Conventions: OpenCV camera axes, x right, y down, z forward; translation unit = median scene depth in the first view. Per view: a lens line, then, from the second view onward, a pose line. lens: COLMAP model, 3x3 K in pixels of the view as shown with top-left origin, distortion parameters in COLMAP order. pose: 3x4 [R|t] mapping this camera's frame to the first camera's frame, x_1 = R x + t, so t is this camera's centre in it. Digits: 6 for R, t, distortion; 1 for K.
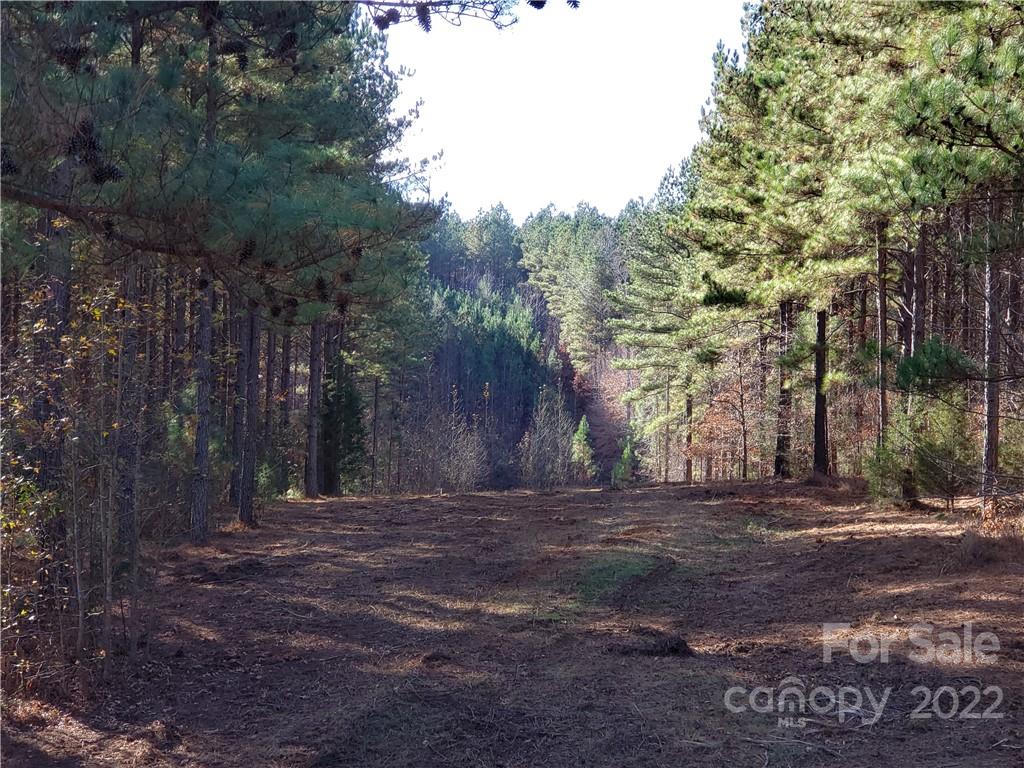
lens RADIAL K [[1657.6, 0, 512.0], [0, 1657.6, 384.0], [0, 0, 1]] dist [0.123279, -0.065410]
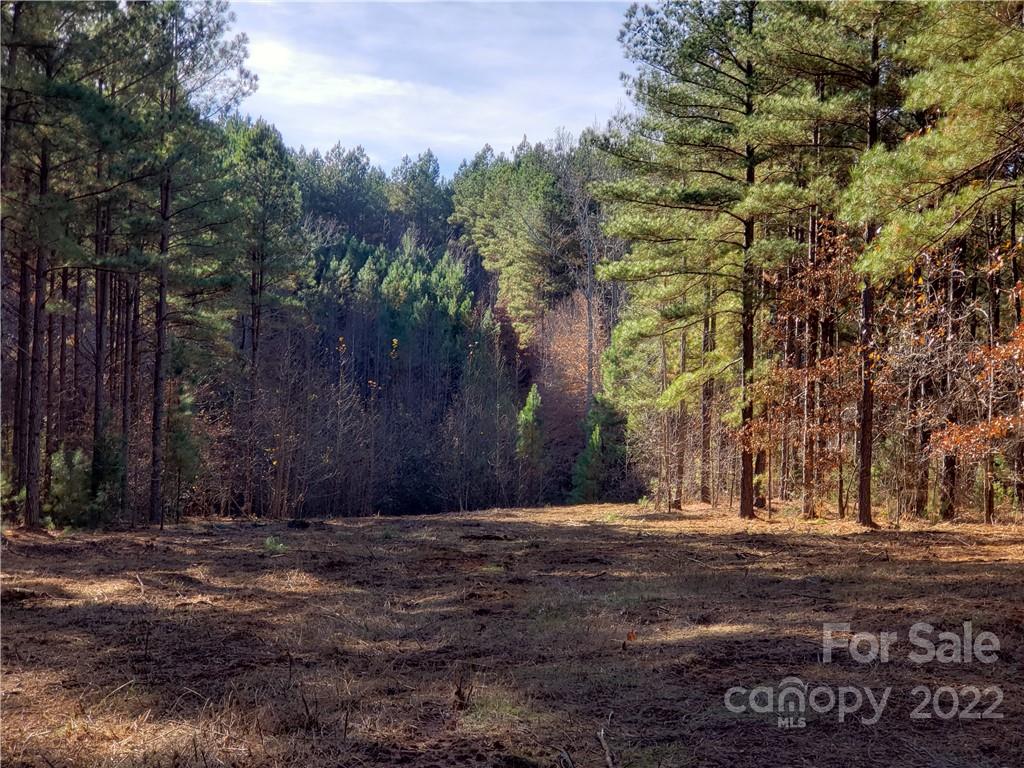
lens RADIAL K [[1657.6, 0, 512.0], [0, 1657.6, 384.0], [0, 0, 1]] dist [0.123279, -0.065410]
pose [[0.999202, 0.008450, 0.039038, 0.004740], [-0.008724, 0.999938, 0.006871, 0.008245], [-0.038977, -0.007206, 0.999214, 0.189813]]
